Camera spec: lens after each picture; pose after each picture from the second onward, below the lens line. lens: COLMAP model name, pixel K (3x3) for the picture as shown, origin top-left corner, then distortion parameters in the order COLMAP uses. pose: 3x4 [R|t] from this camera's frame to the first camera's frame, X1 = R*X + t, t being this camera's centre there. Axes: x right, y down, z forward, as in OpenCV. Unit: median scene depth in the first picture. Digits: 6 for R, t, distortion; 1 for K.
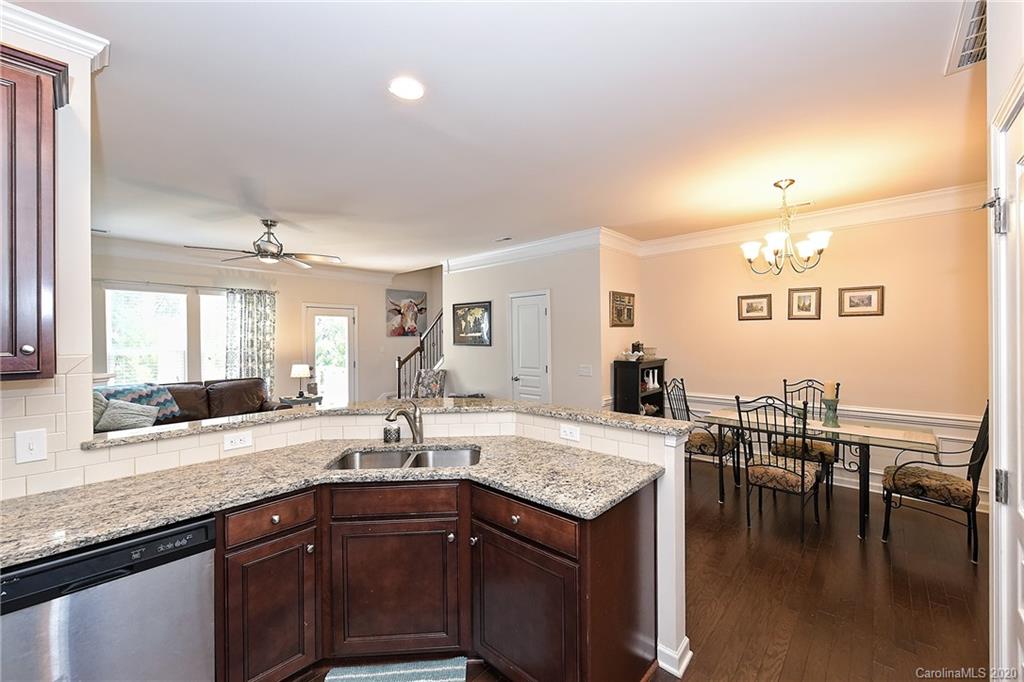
lens RADIAL K [[401.2, 0, 516.2], [0, 401.2, 338.8], [0, 0, 1]] dist [0.009520, -0.004668]
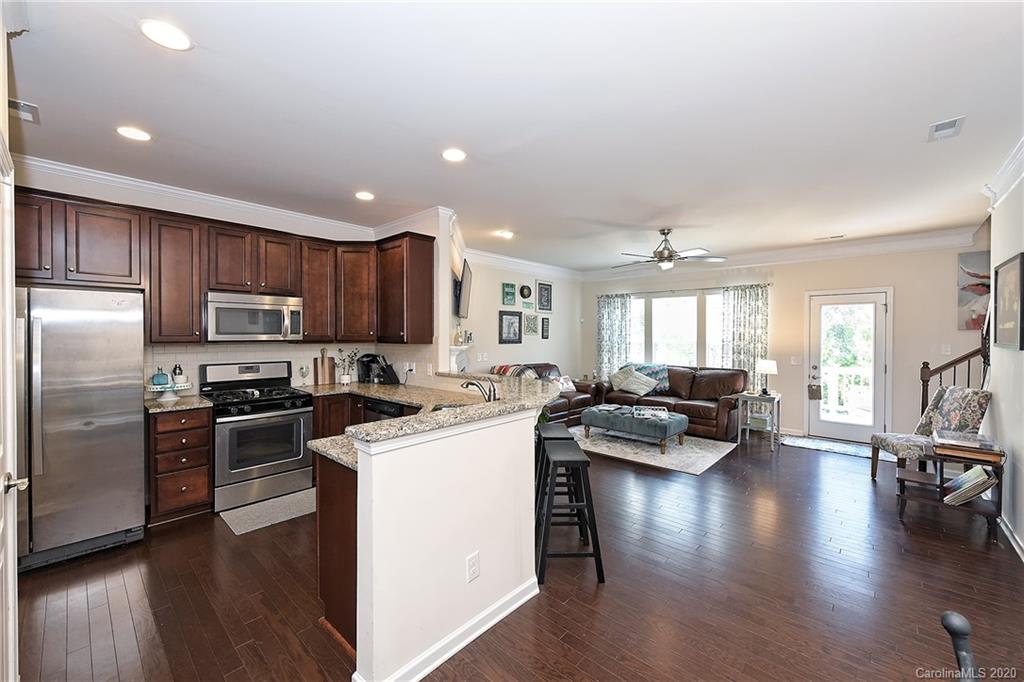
lens RADIAL K [[401.2, 0, 513.6], [0, 401.2, 338.6], [0, 0, 1]] dist [0.009520, -0.004668]
pose [[-0.000955, 0.018621, -0.999826, 0.420393], [-0.005495, 0.999811, 0.018626, -0.000207], [0.999984, 0.005512, -0.000853, 0.436754]]
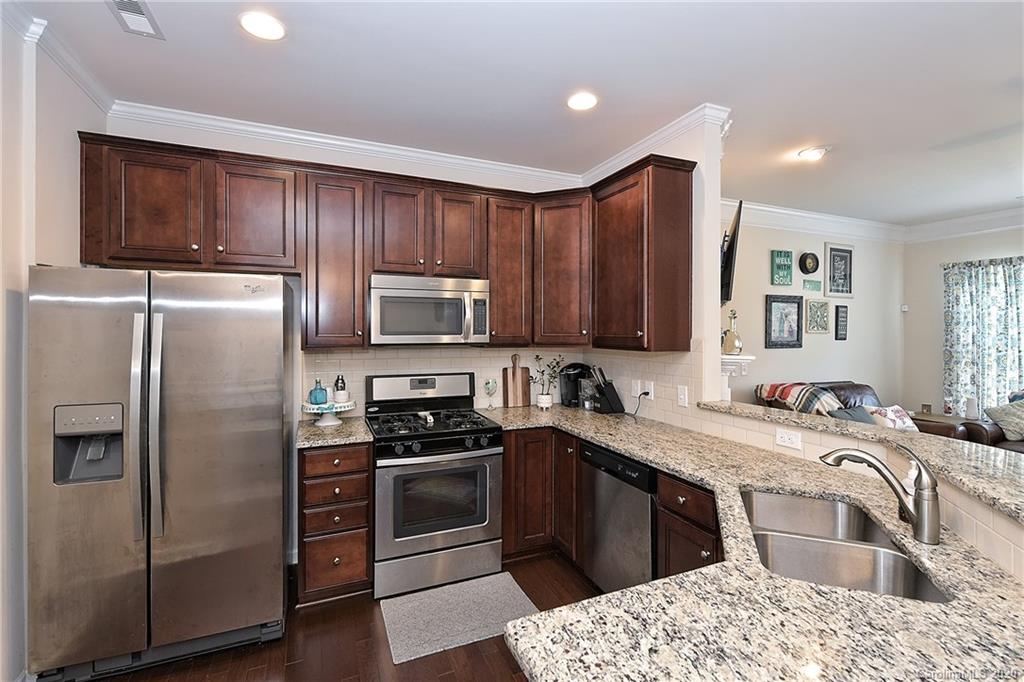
lens RADIAL K [[451.2, 0, 510.1], [0, 451.2, 332.8], [0, 0, 1]] dist [-0.003237, -0.002006]
pose [[-0.411906, 0.011786, -0.911150, 0.186388], [-0.000969, 0.999910, 0.013372, -0.001473], [0.911226, 0.006391, -0.411858, 0.305702]]
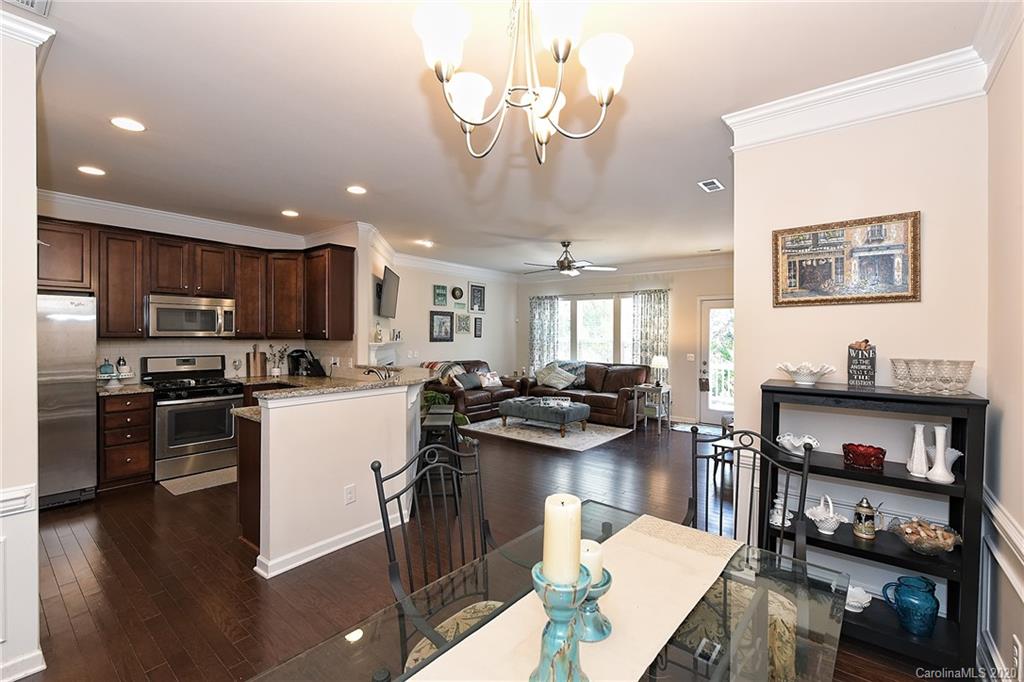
lens RADIAL K [[432.7, 0, 512.5], [0, 432.7, 337.8], [0, 0, 1]] dist [0.005763, -0.003257]
pose [[0.063347, 0.016265, -0.997859, 0.618846], [-0.010565, 0.999822, 0.015627, 0.000598], [0.997936, 0.009553, 0.063507, 0.566727]]
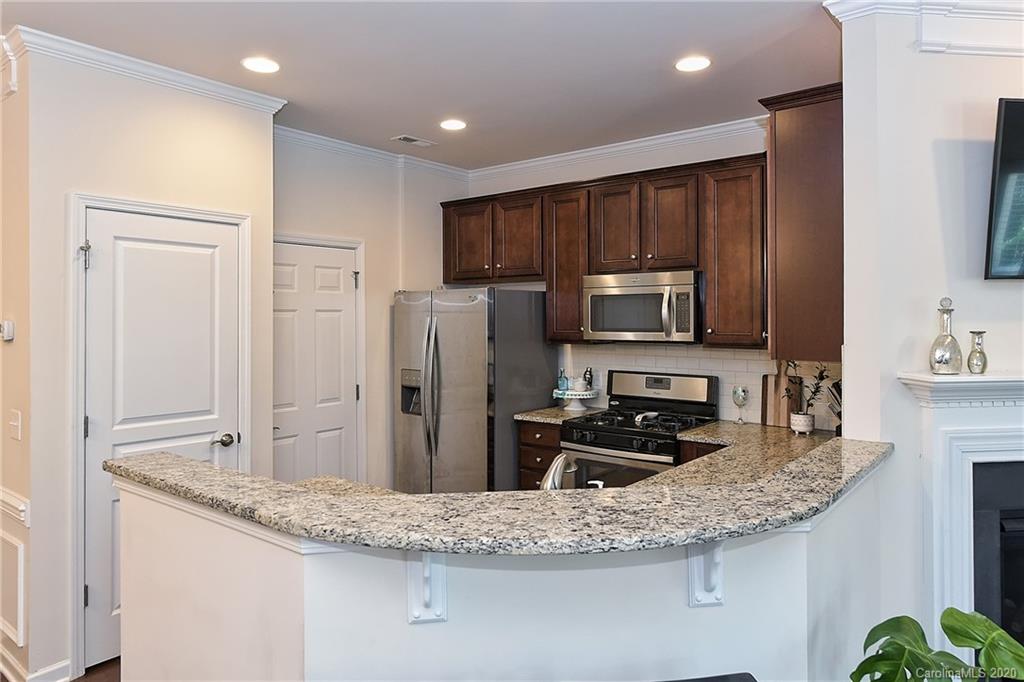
lens RADIAL K [[663.9, 0, 519.0], [0, 663.9, 314.1], [0, 0, 1]] dist [0.014727, -0.008820]
pose [[-0.997673, 0.010059, -0.067430, -0.063628], [0.010186, 0.999947, -0.001539, -0.012008], [0.067411, -0.002222, -0.997723, 0.739930]]
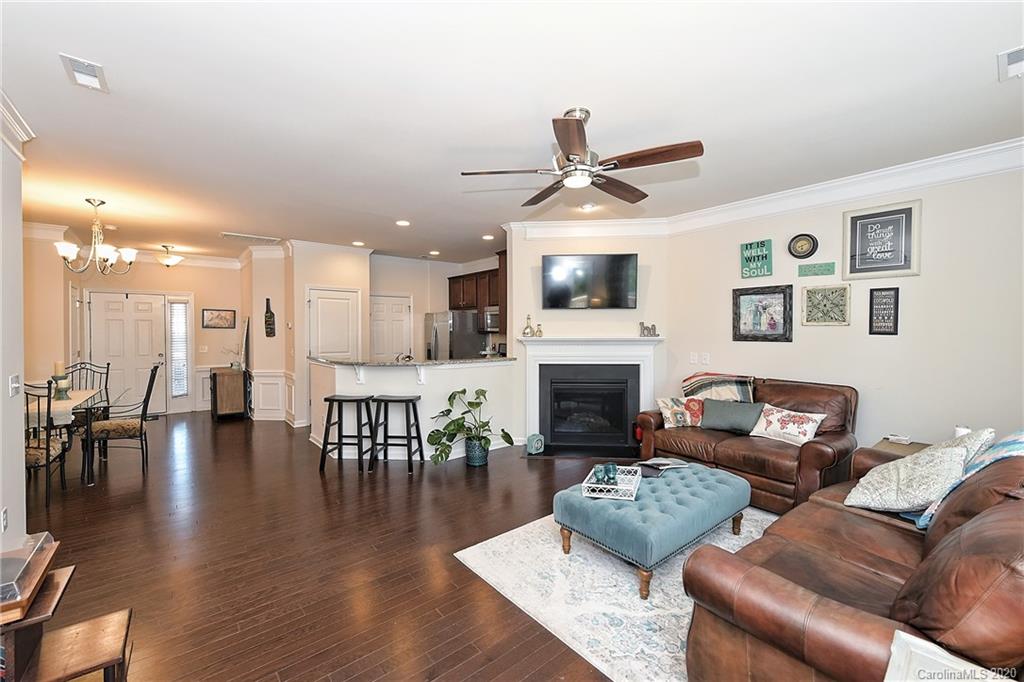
lens RADIAL K [[422.6, 0, 521.2], [0, 422.6, 335.3], [0, 0, 1]] dist [0.002304, -0.002003]
pose [[-0.991566, 0.007784, 0.129371, -0.468256], [0.010026, 0.999811, 0.016686, 0.009594], [-0.129217, 0.017842, -0.991456, 1.245540]]
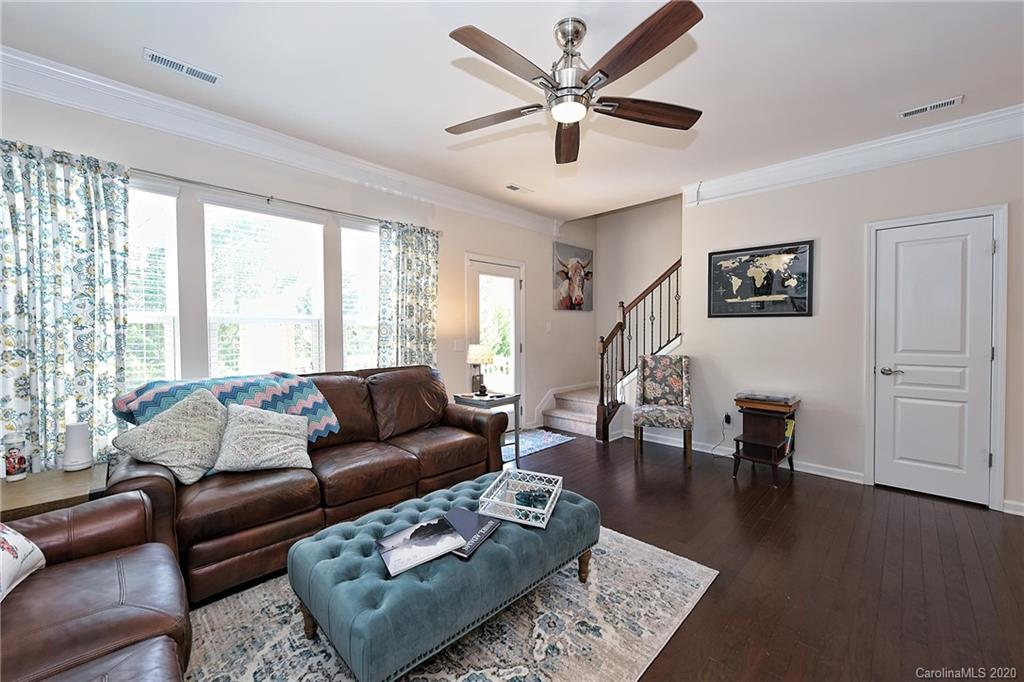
lens RADIAL K [[401.2, 0, 516.1], [0, 401.2, 336.0], [0, 0, 1]] dist [0.009520, -0.004668]
pose [[0.999303, 0.005410, -0.036932, -0.506014], [-0.004901, 0.999892, 0.013848, 0.044368], [0.037002, -0.013657, 0.999222, 0.406554]]
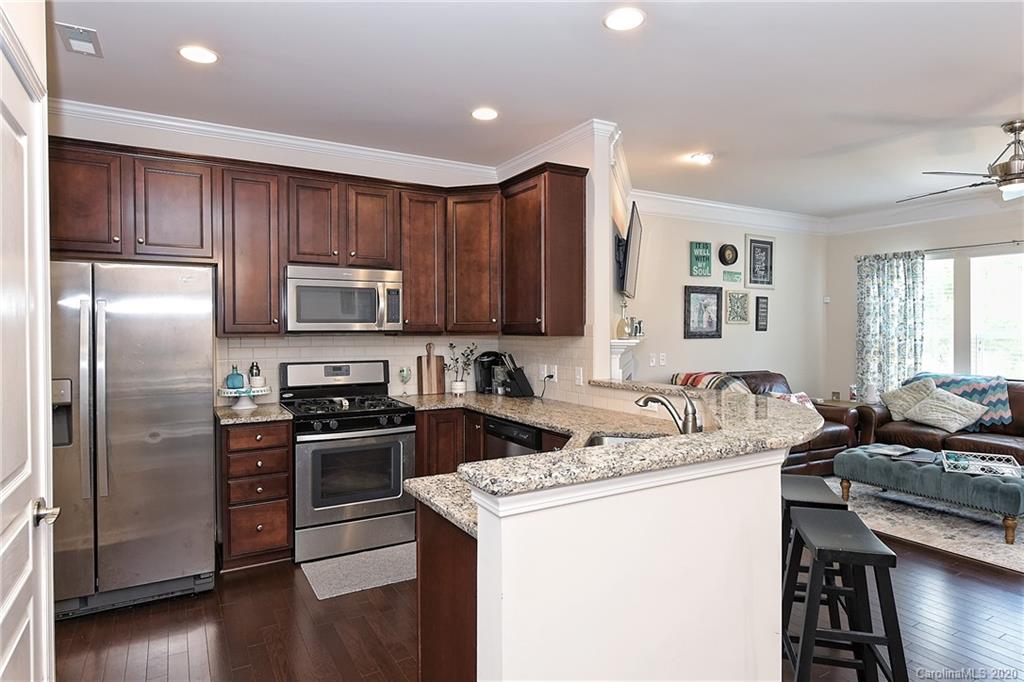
lens RADIAL K [[580.6, 0, 516.2], [0, 580.6, 337.7], [0, 0, 1]] dist [0.010131, -0.003647]
pose [[-0.294644, 0.023684, -0.955313, 0.361361], [0.001331, 0.999702, 0.024374, 0.009114], [0.955606, 0.005910, -0.294588, 0.412611]]
